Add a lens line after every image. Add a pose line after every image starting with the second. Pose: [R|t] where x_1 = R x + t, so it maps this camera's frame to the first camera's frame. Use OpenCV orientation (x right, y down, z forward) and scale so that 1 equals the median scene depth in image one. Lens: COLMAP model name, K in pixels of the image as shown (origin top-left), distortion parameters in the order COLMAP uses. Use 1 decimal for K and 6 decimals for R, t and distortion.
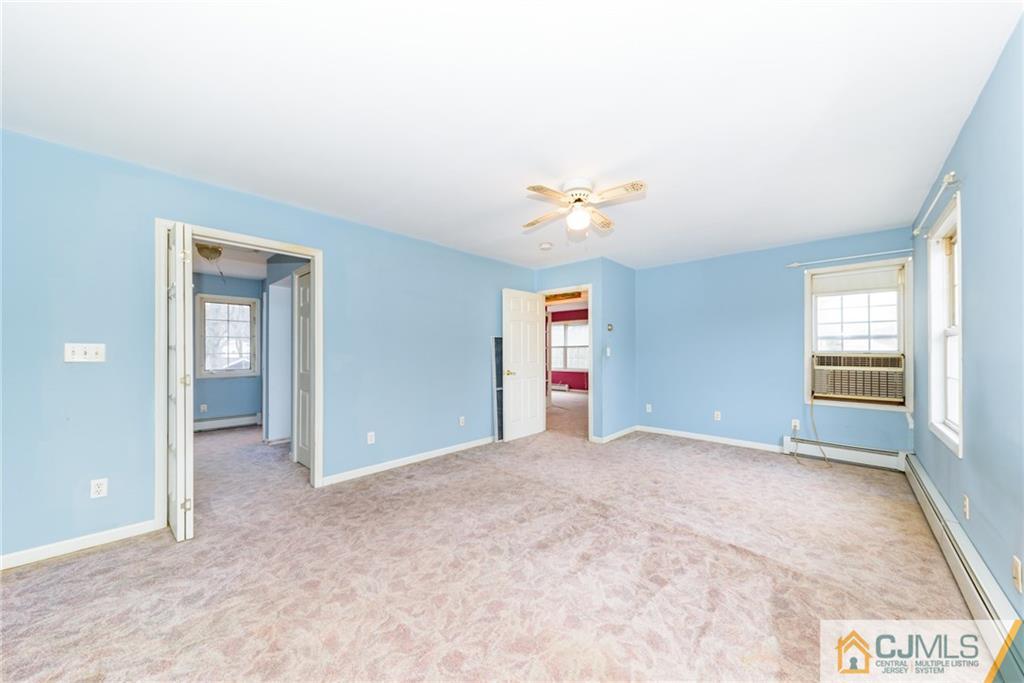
lens RADIAL K [[354.5, 0, 507.8], [0, 354.5, 352.9], [0, 0, 1]] dist [-0.000561, -0.000031]
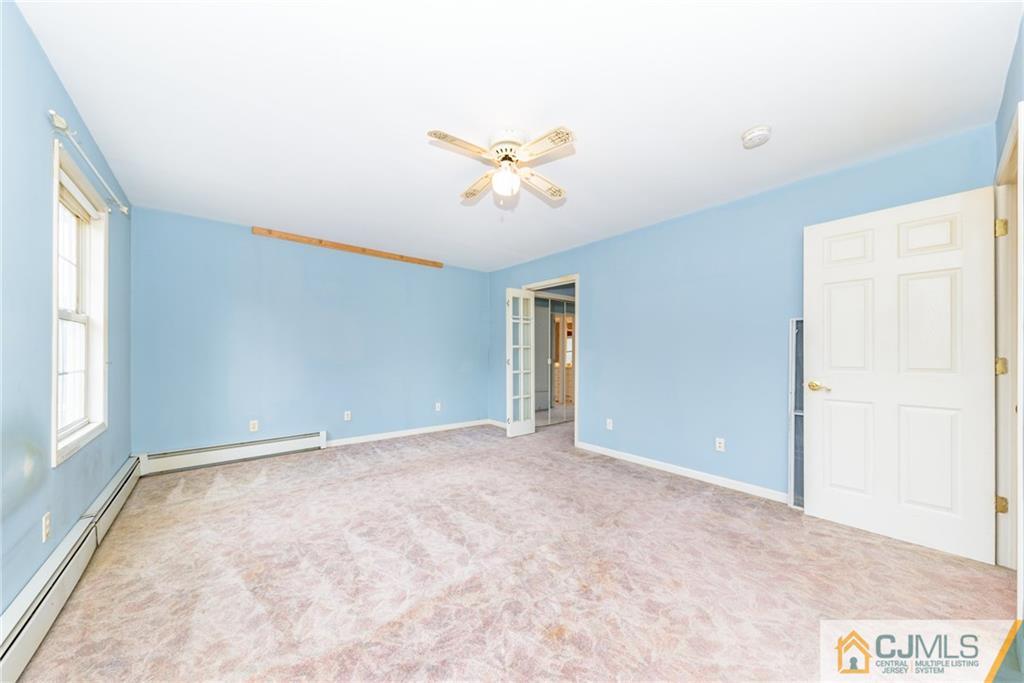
lens RADIAL K [[347.6, 0, 512.8], [0, 347.6, 348.8], [0, 0, 1]] dist [-0.000466, -0.000062]
pose [[-0.121707, -0.003610, -0.992560, 0.695845], [0.000127, 0.999993, -0.003653, 0.002639], [0.992566, -0.000571, -0.121705, 0.760220]]
